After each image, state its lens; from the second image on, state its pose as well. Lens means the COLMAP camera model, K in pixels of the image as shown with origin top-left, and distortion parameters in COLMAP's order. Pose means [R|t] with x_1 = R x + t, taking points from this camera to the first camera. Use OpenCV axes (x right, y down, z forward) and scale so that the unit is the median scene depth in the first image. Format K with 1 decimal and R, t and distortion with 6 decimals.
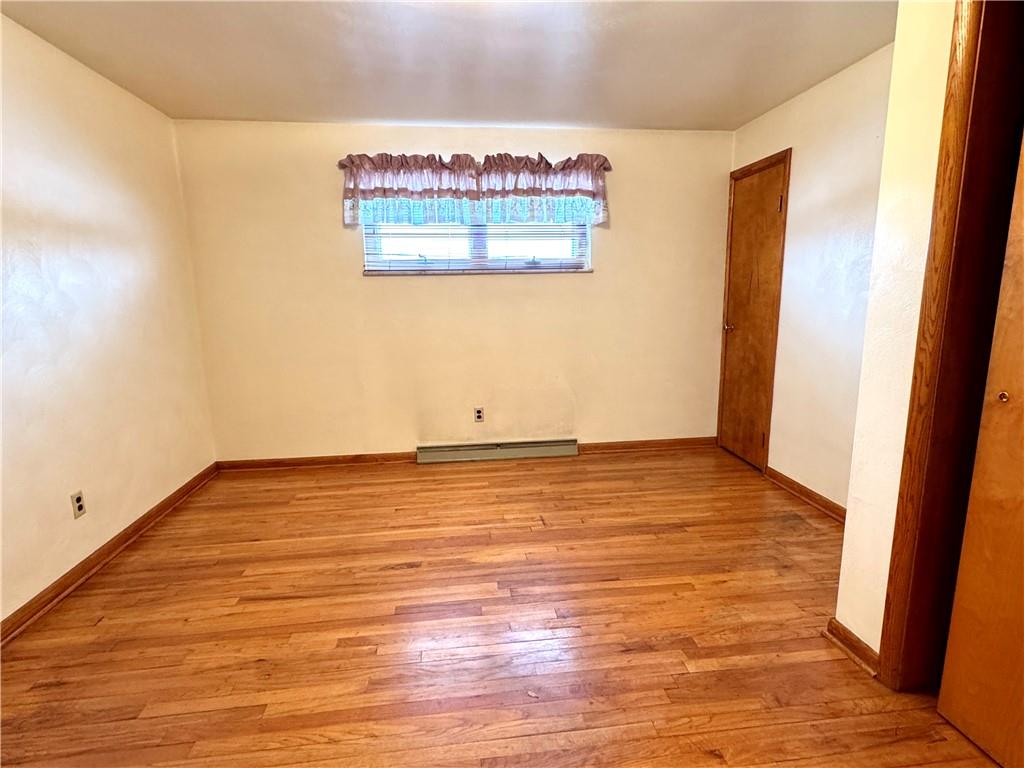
lens RADIAL K [[522.8, 0, 512.0], [0, 522.8, 384.0], [0, 0, 1]] dist [-0.003125, -0.000397]
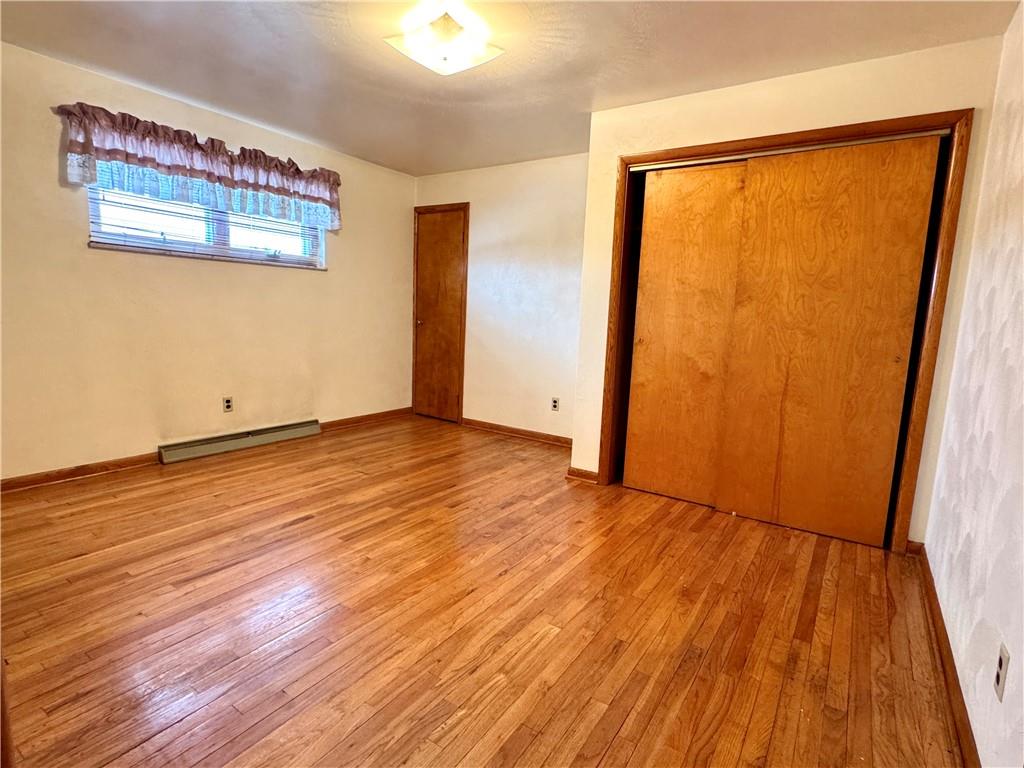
lens RADIAL K [[536.3, 0, 512.0], [0, 536.3, 384.0], [0, 0, 1]] dist [-0.002574, 0.000704]
pose [[0.643205, -0.059510, 0.763378, -0.533355], [0.082292, 0.996573, 0.008351, 0.062061], [-0.761259, 0.057449, 0.645898, -0.061239]]
